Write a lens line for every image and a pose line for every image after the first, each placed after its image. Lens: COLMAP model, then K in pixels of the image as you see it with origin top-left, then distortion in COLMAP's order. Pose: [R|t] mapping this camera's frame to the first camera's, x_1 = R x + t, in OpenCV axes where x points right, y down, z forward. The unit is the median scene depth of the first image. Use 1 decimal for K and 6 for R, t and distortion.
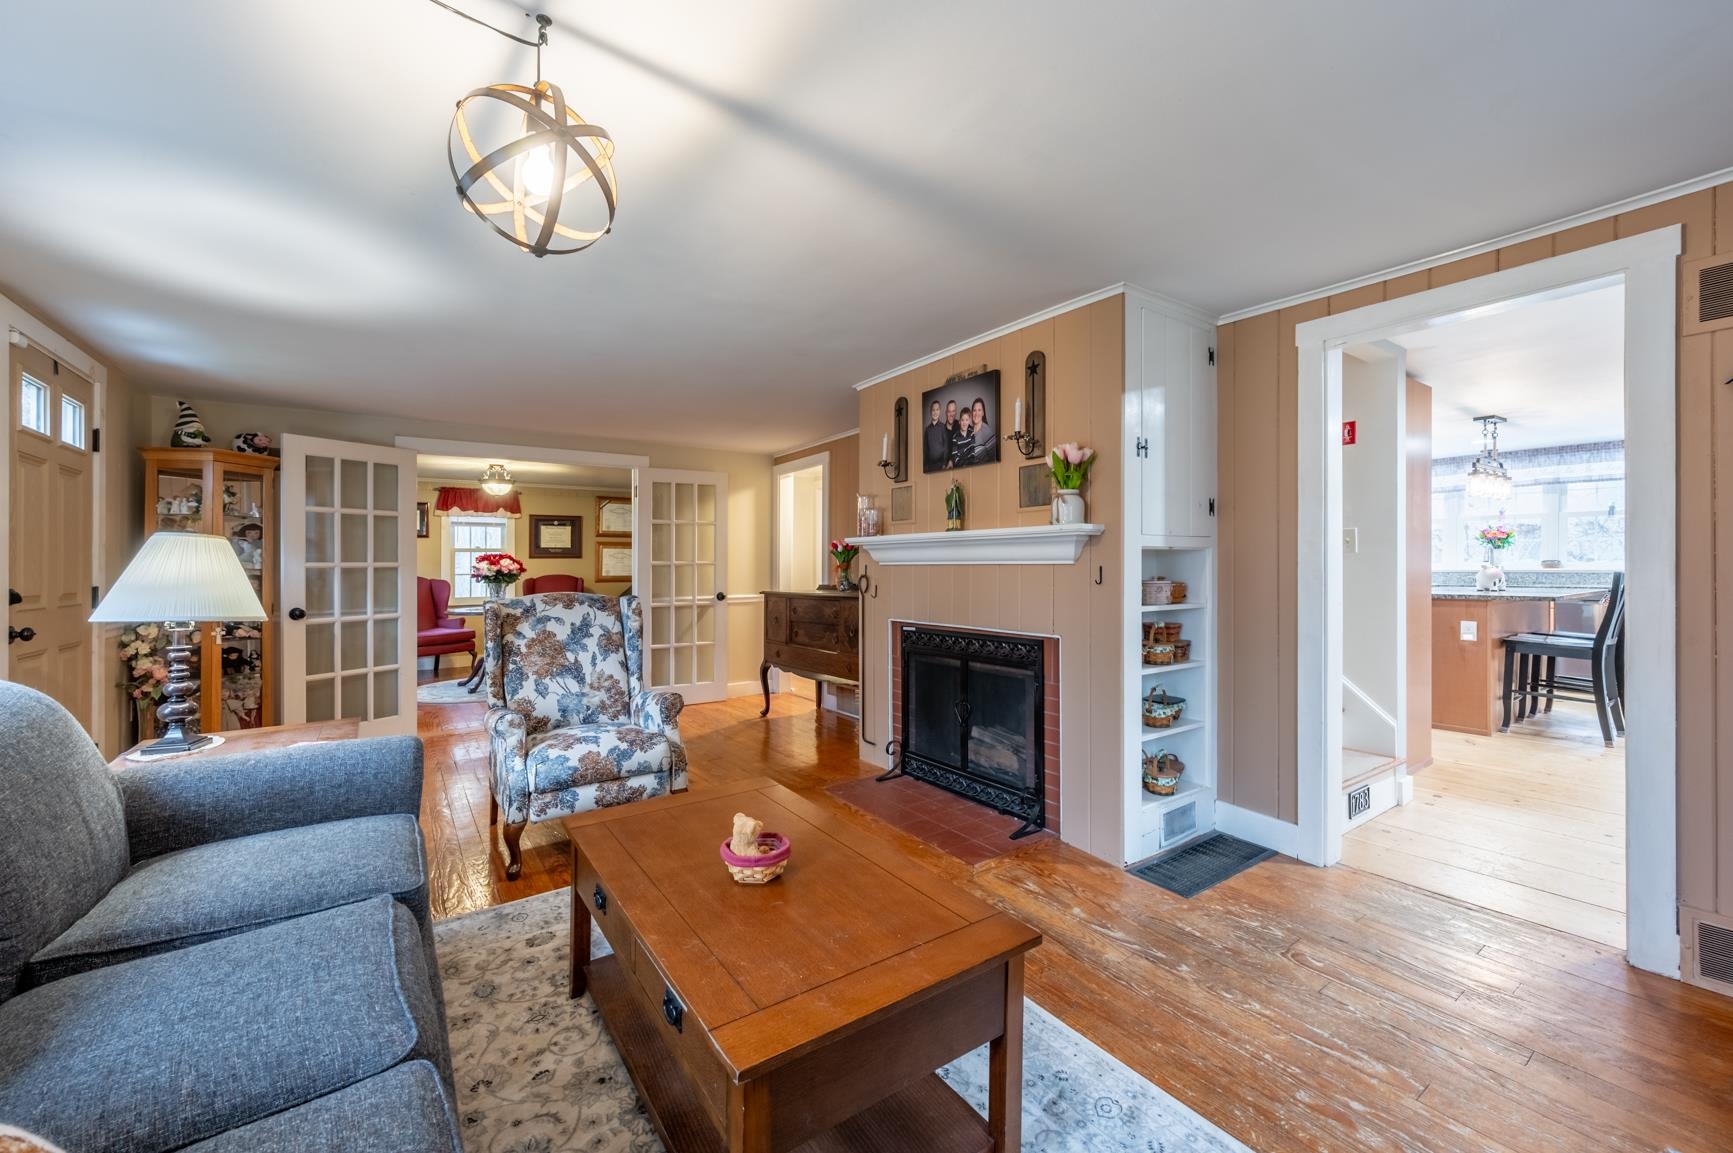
lens RADIAL K [[698.1, 0, 859.4], [0, 698.1, 569.5], [0, 0, 1]] dist [-0.002399, -0.000267]
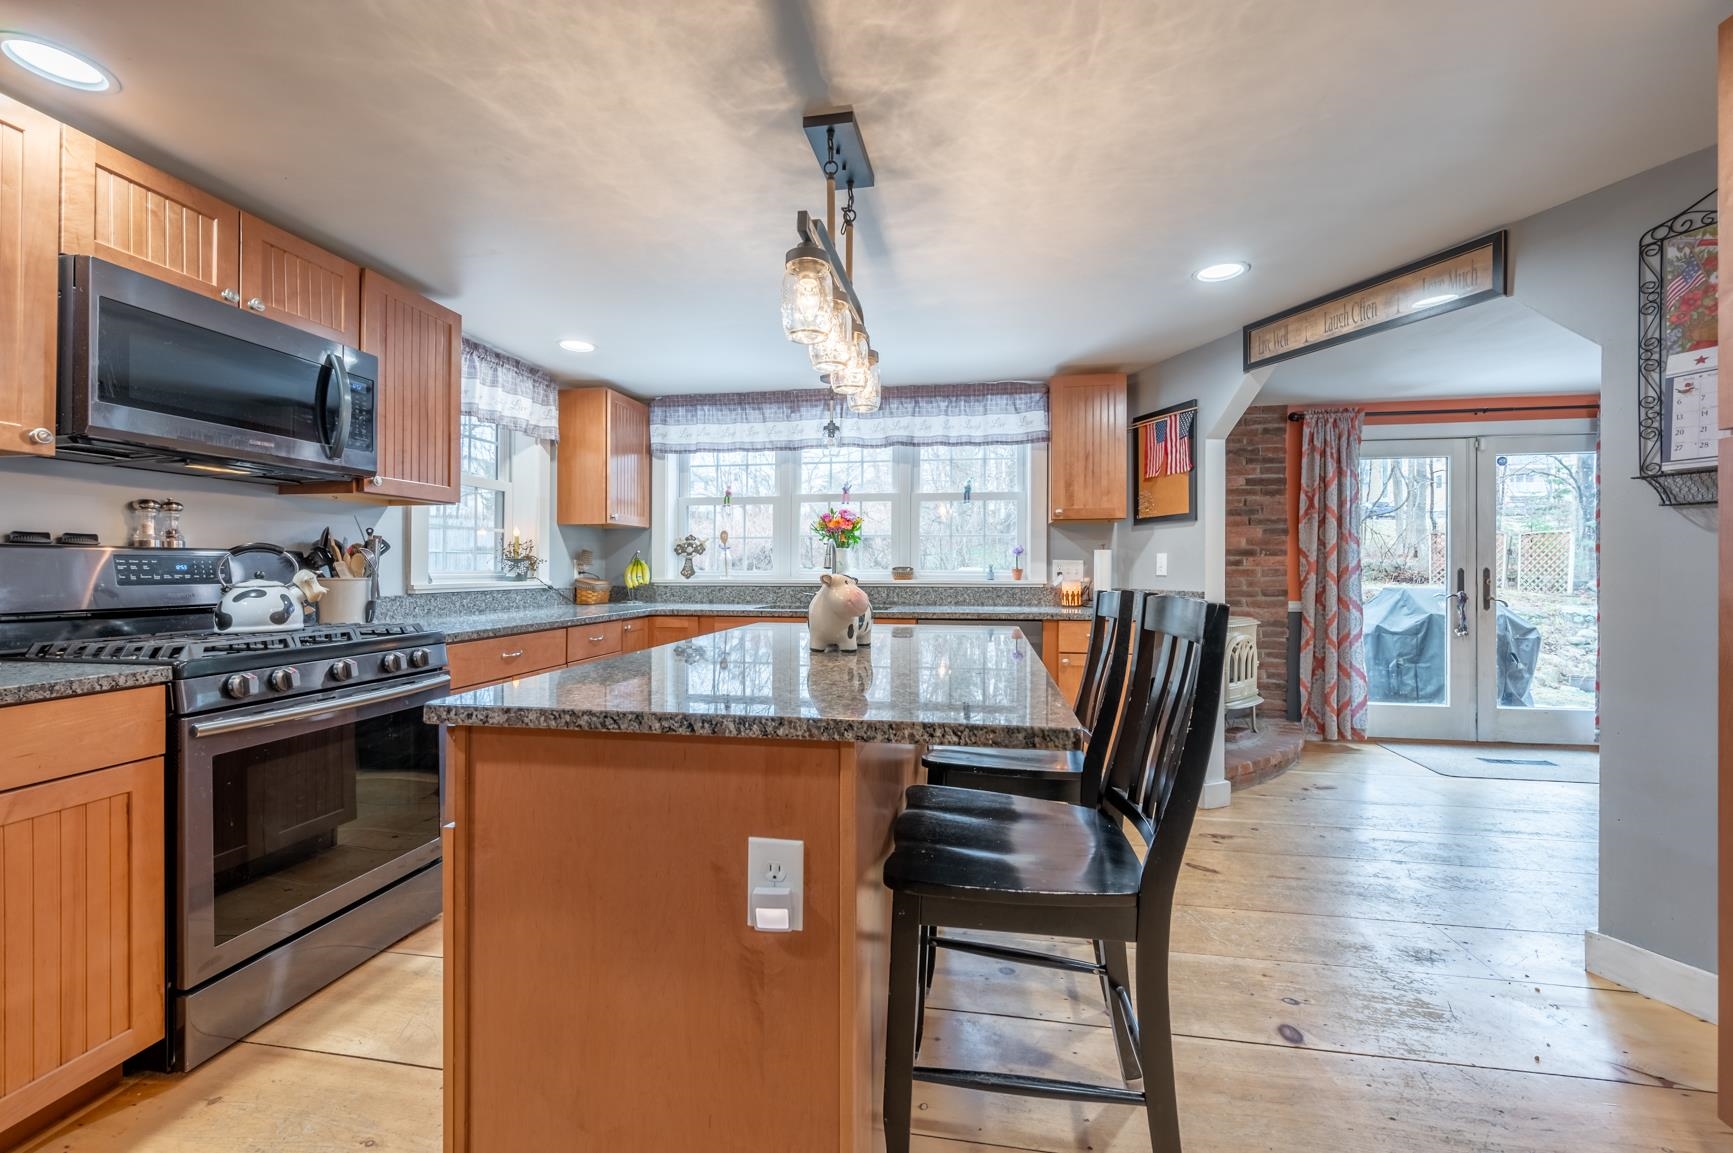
lens RADIAL K [[698.1, 0, 867.6], [0, 698.1, 570.6], [0, 0, 1]] dist [-0.002399, -0.000267]
pose [[0.699878, 0.006043, 0.714237, 0.522713], [-0.003302, 0.999981, -0.005226, -0.006303], [-0.714254, 0.001299, 0.699885, 0.585030]]
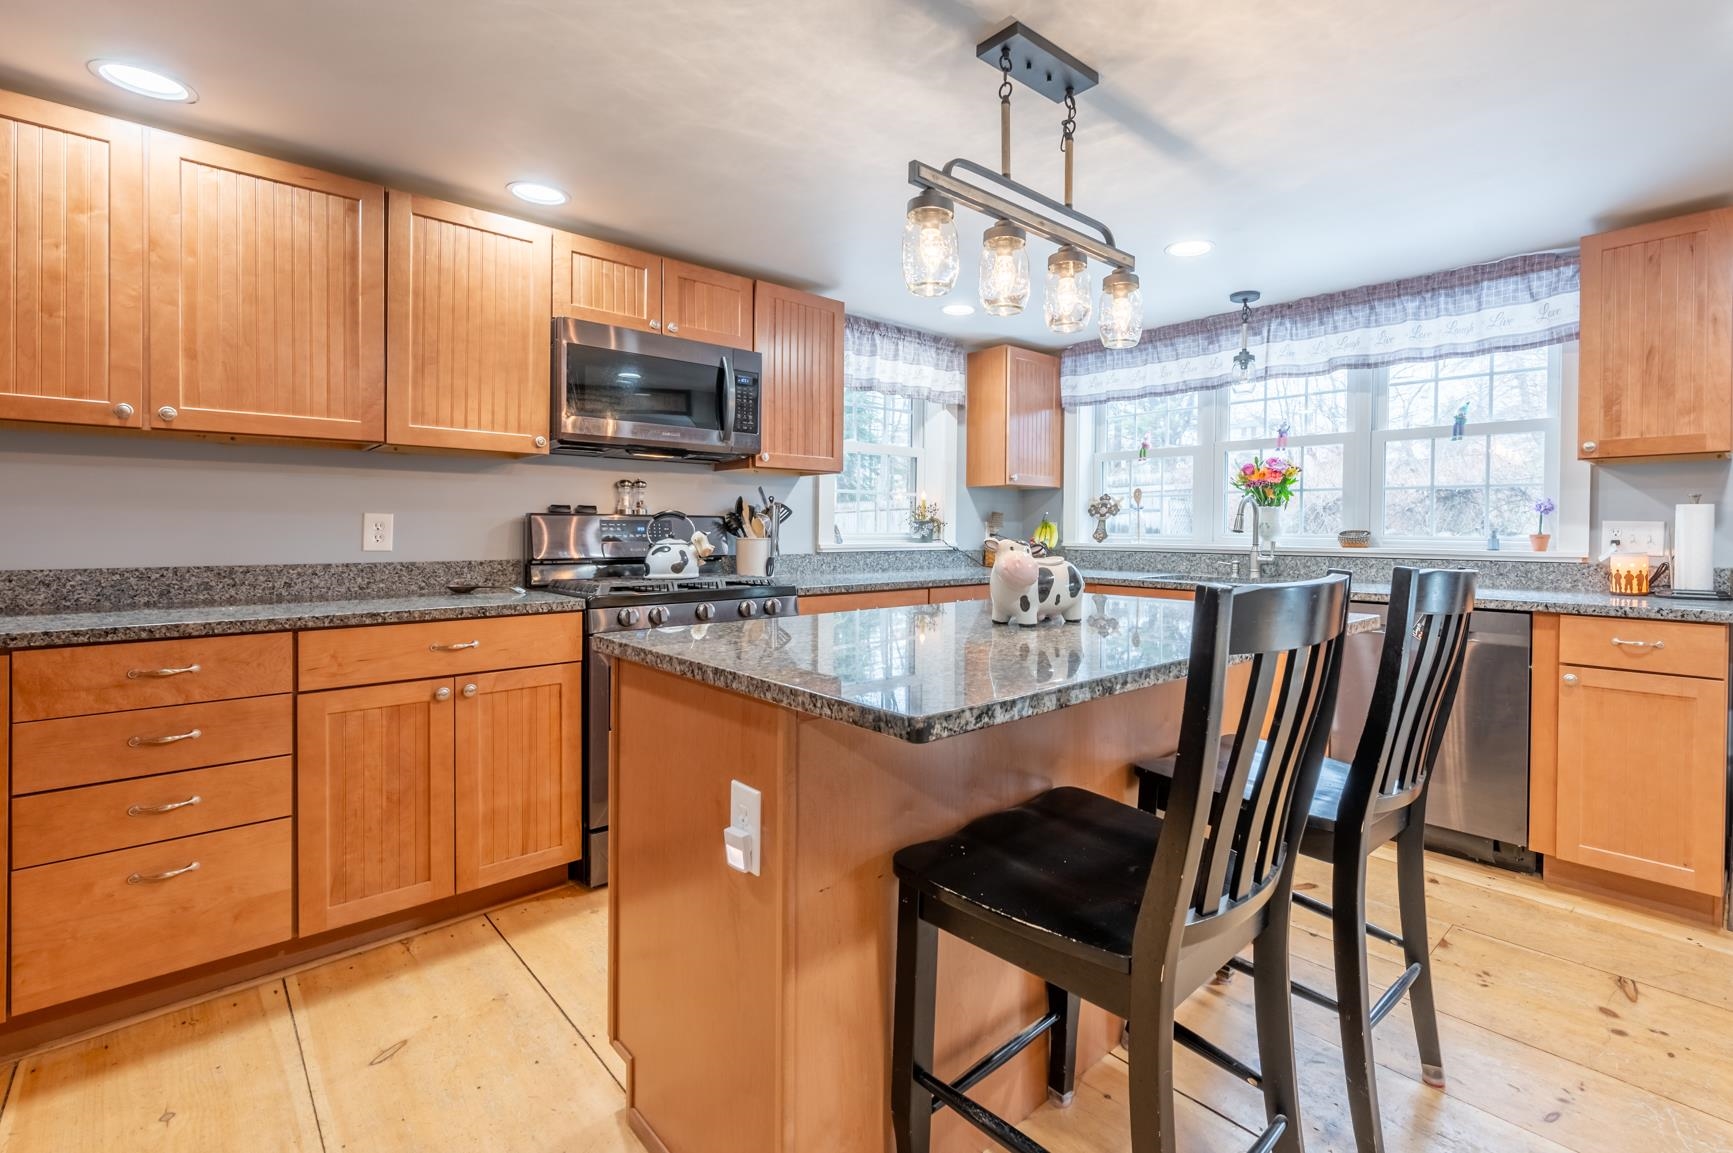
lens RADIAL K [[797.4, 0, 939.2], [0, 797.4, 539.9], [0, 0, 1]] dist [-0.001583, 0.000136]
pose [[0.987437, 0.010302, 0.157678, 0.635619], [-0.011883, 0.999888, 0.009088, -0.008344], [-0.157566, -0.010848, 0.987449, 0.512688]]
